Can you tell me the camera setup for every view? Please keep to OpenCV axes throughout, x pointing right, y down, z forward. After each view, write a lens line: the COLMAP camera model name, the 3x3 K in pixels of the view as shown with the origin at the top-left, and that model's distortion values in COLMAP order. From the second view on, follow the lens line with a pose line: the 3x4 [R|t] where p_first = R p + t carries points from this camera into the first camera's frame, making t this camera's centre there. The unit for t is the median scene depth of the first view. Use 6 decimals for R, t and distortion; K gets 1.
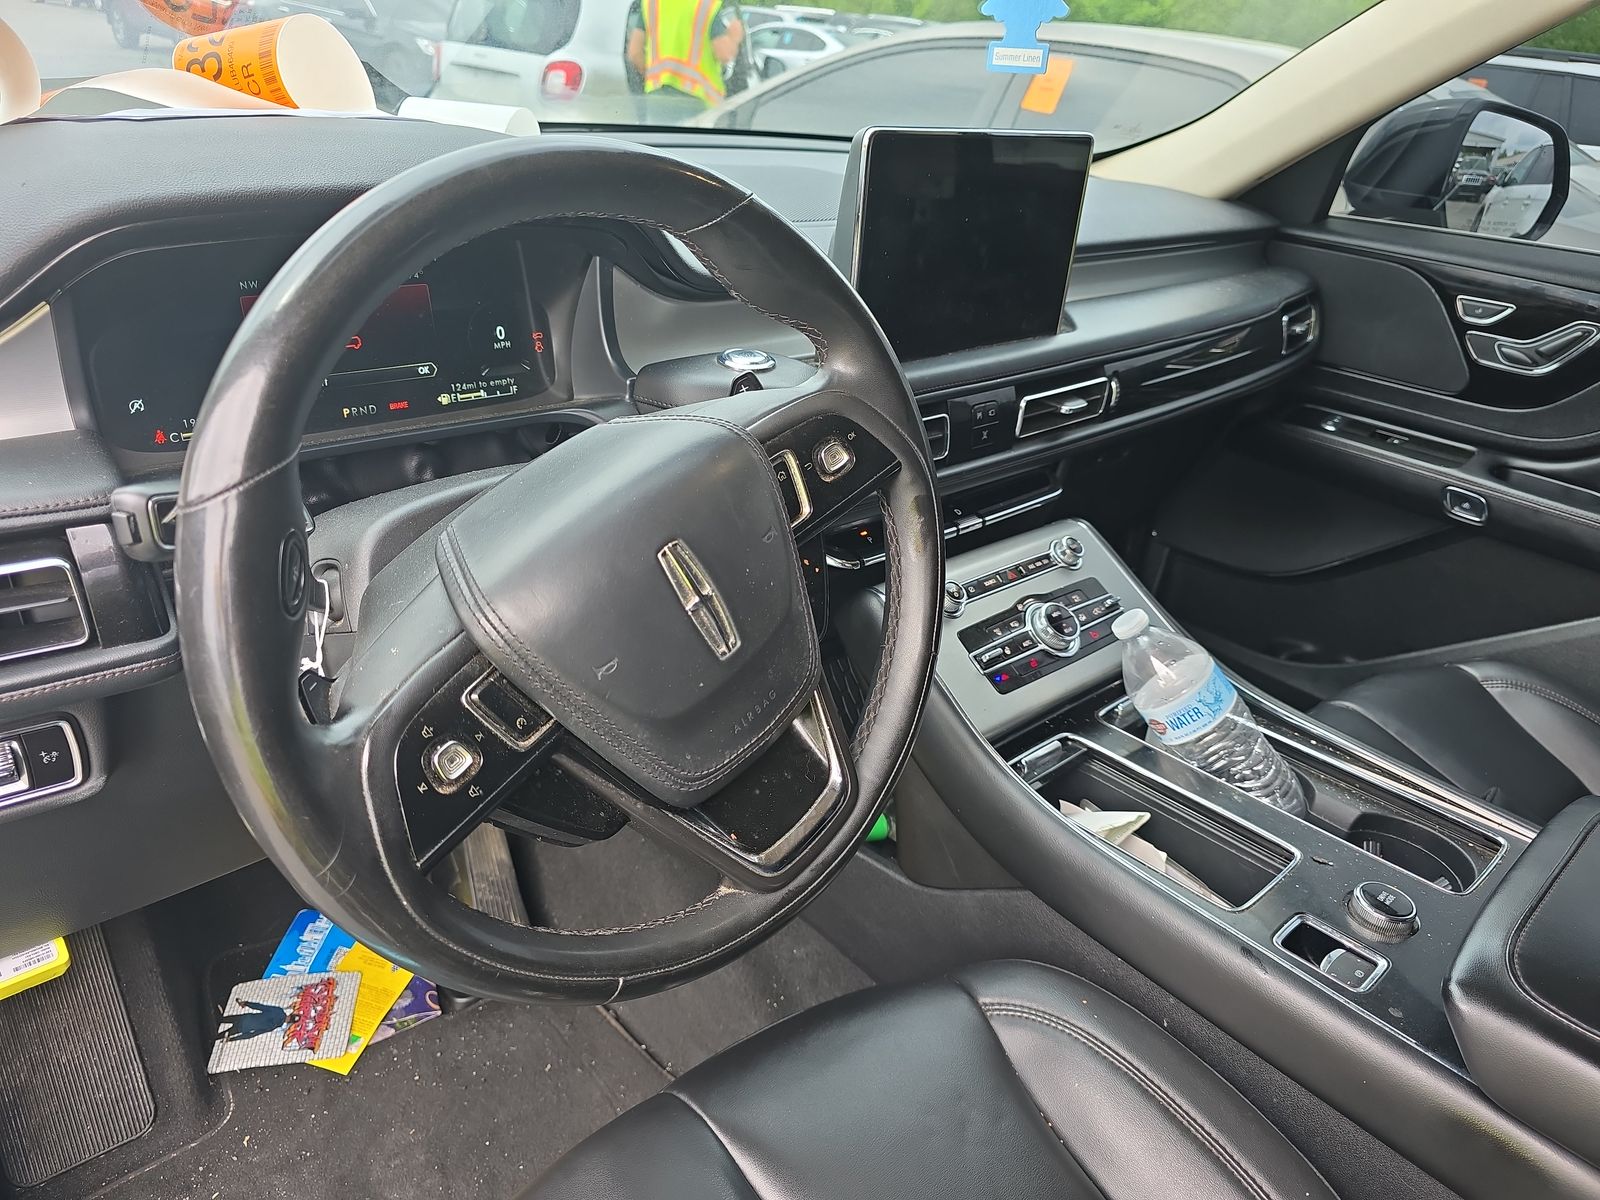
lens RADIAL K [[1075.6, 0, 797.1], [0, 1075.6, 607.8], [0, 0, 1]] dist [-0.042502, 0.002205]
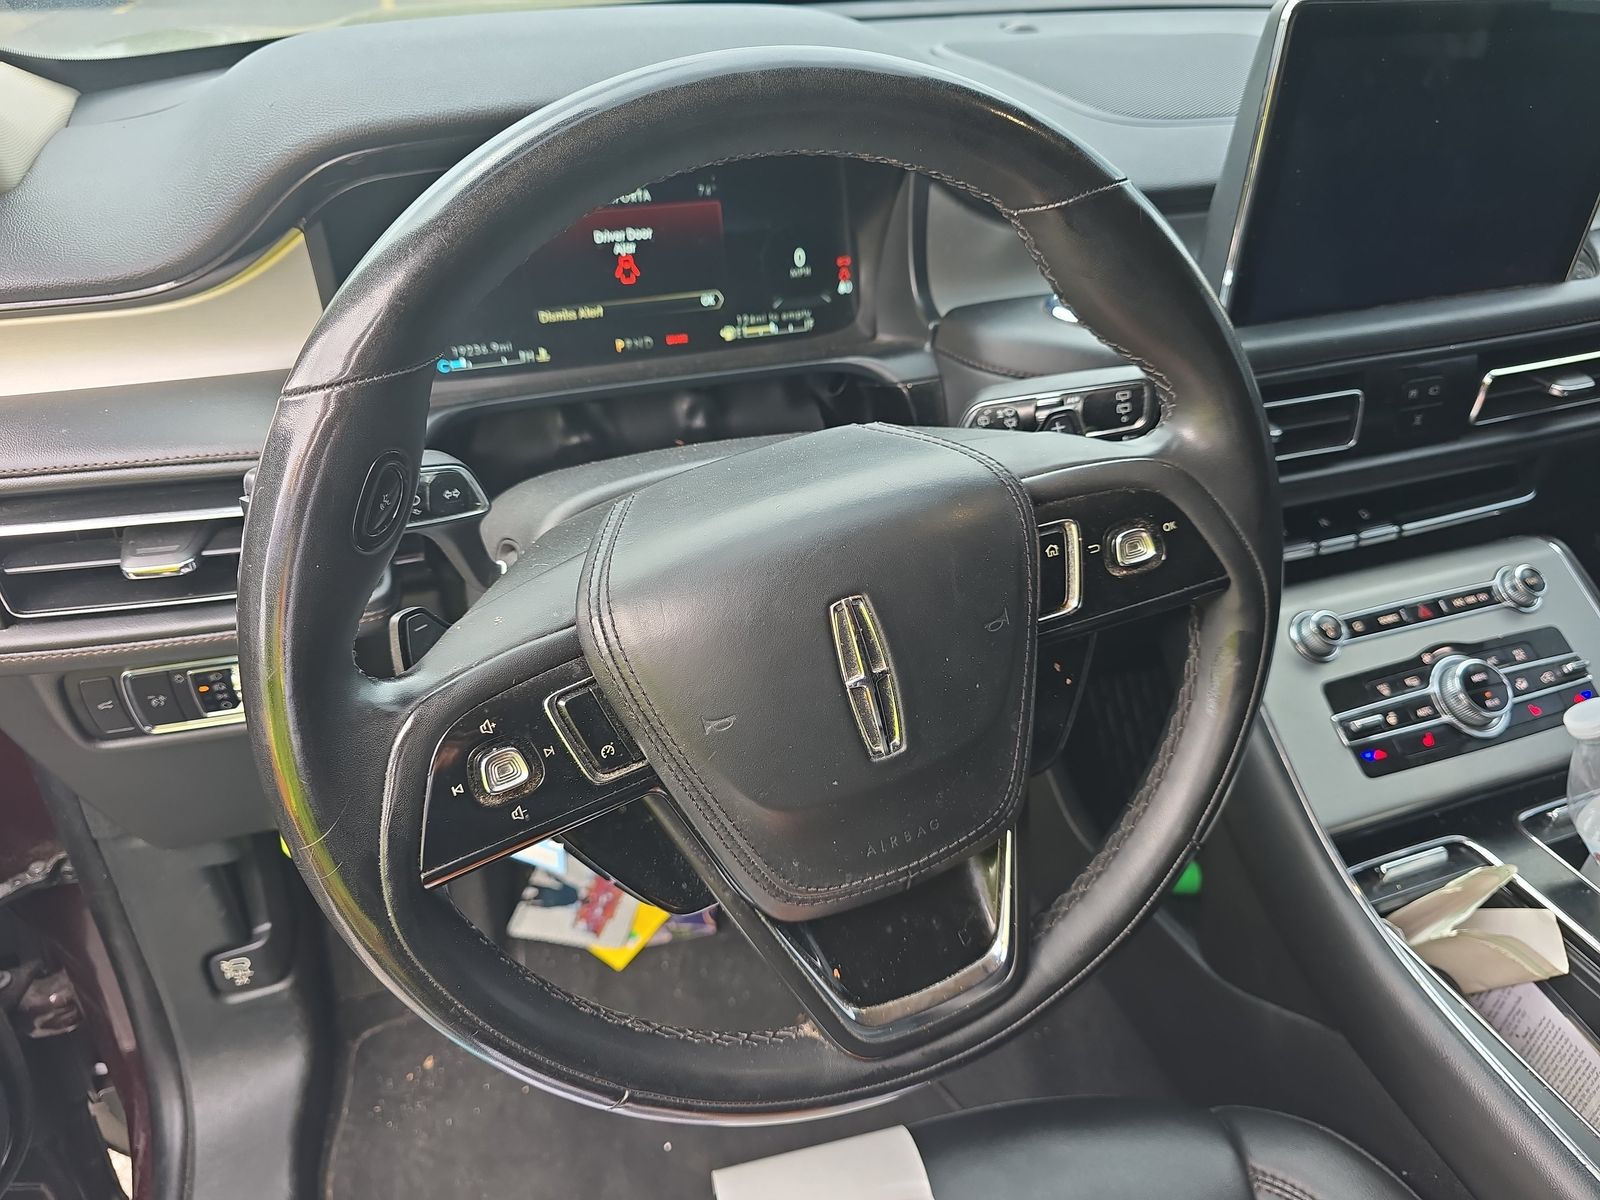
lens RADIAL K [[1075.6, 0, 795.0], [0, 1075.6, 591.4], [0, 0, 1]] dist [-0.042502, 0.002205]
pose [[0.911725, 0.158643, -0.378932, 0.080523], [-0.117273, 0.984551, 0.130026, -0.091437], [0.393705, -0.074109, 0.916244, 0.160757]]
